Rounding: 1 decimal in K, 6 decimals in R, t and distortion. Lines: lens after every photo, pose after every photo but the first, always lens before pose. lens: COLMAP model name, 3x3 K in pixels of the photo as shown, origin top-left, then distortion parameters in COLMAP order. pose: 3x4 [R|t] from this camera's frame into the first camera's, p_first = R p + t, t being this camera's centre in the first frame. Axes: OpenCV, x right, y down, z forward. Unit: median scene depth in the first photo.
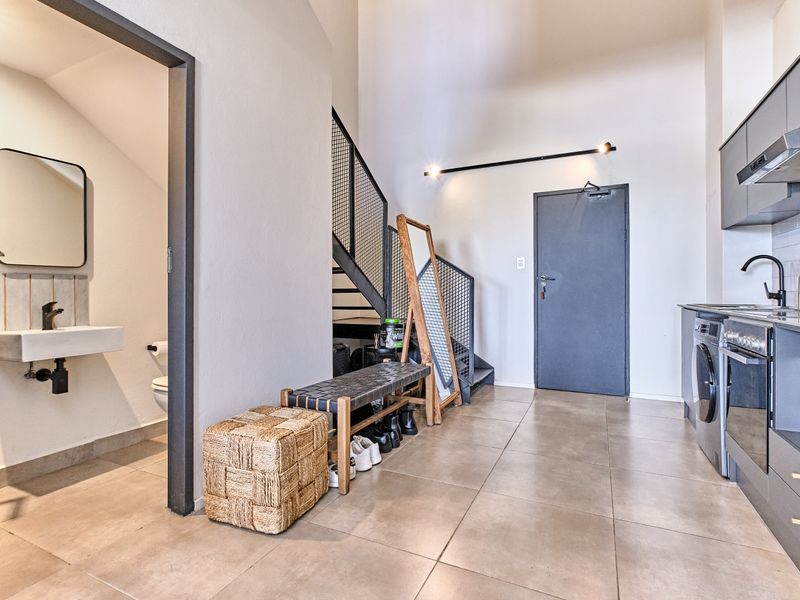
lens RADIAL K [[411.7, 0, 401.1], [0, 411.7, 293.5], [0, 0, 1]] dist [-0.000798, 0.000011]
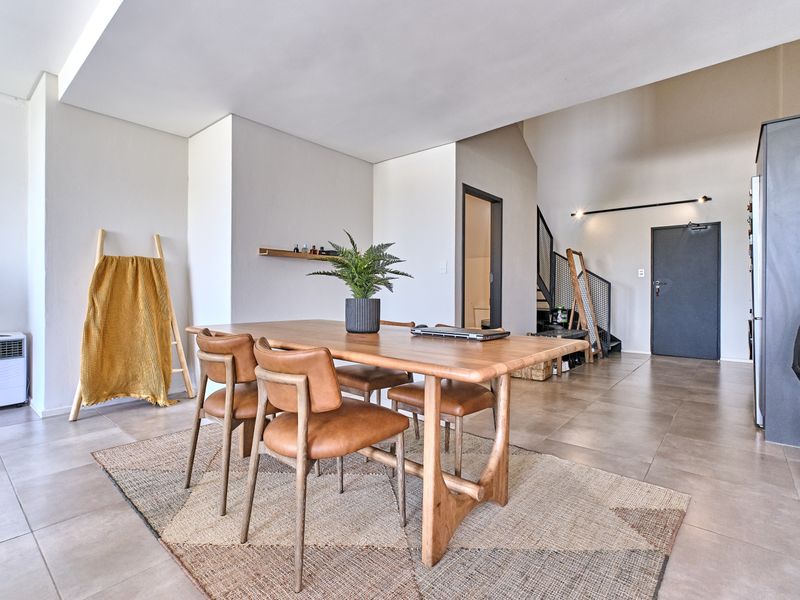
lens RADIAL K [[394.4, 0, 403.3], [0, 394.4, 294.7], [0, 0, 1]] dist [0.001203, 0.000047]
pose [[0.968706, 0.006847, -0.248118, -0.229391], [-0.006068, 0.999974, 0.003903, 0.008129], [0.248139, -0.002275, 0.968722, -0.727316]]
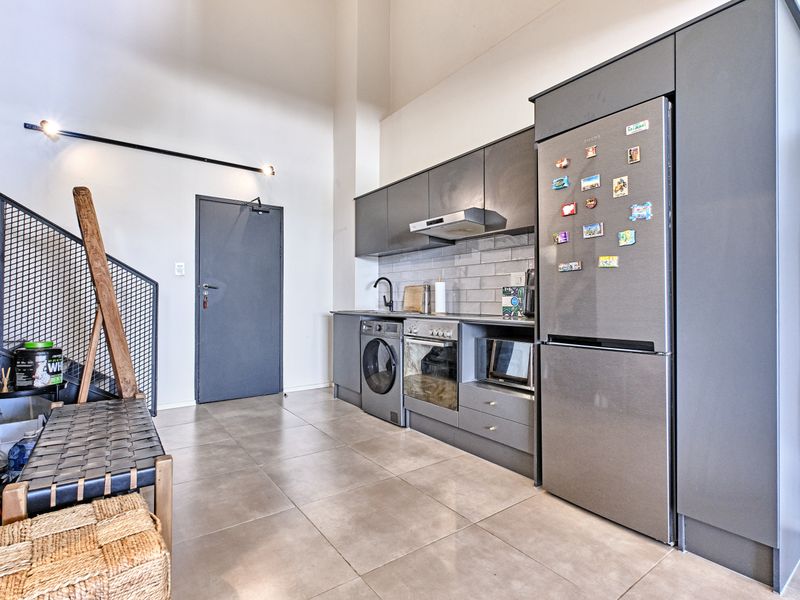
lens RADIAL K [[401.5, 0, 400.0], [0, 401.5, 300.0], [0, 0, 1]] dist [-0.000128, 0.000100]
pose [[0.474133, 0.006080, 0.880432, -0.279541], [-0.002093, 0.999981, -0.005779, -0.001383], [-0.880451, 0.000898, 0.474137, 0.180070]]
